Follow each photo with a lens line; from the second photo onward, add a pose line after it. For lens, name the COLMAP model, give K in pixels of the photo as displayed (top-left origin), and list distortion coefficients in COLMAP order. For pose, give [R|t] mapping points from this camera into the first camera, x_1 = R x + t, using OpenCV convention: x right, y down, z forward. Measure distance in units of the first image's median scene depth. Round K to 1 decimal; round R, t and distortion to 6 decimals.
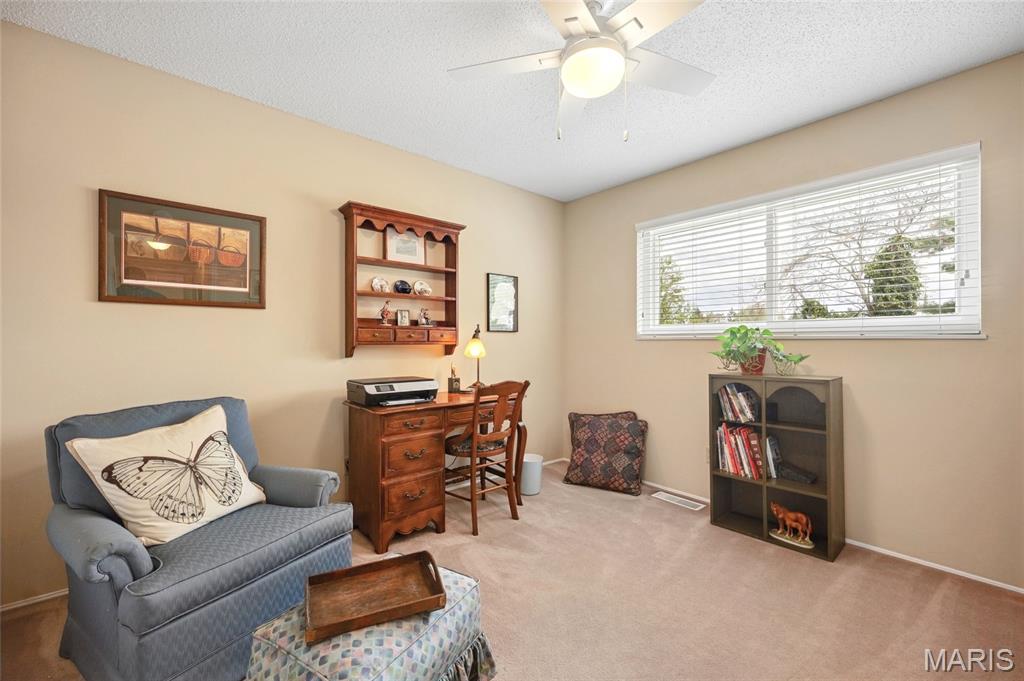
lens RADIAL K [[416.4, 0, 515.6], [0, 416.4, 340.6], [0, 0, 1]] dist [0.001813, 0.000175]
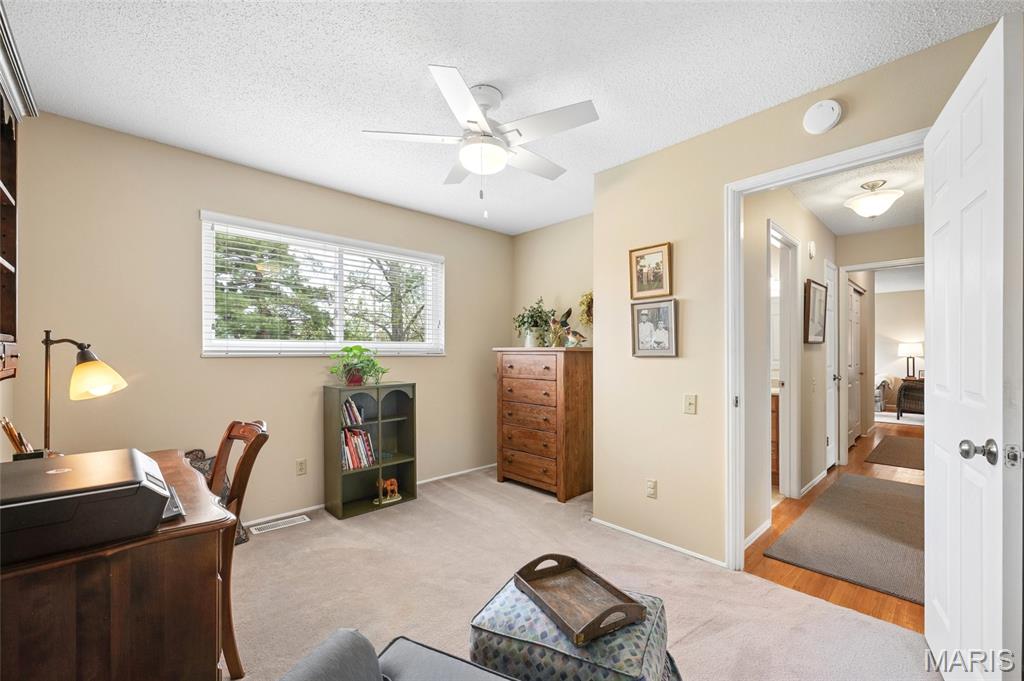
lens RADIAL K [[415.9, 0, 512.4], [0, 415.9, 356.6], [0, 0, 1]] dist [0.000250, 0.000009]
pose [[-0.037458, -0.003862, 0.999291, -0.741102], [0.000517, 0.999992, 0.003884, -0.008124], [-0.999298, 0.000662, -0.037456, 0.633478]]
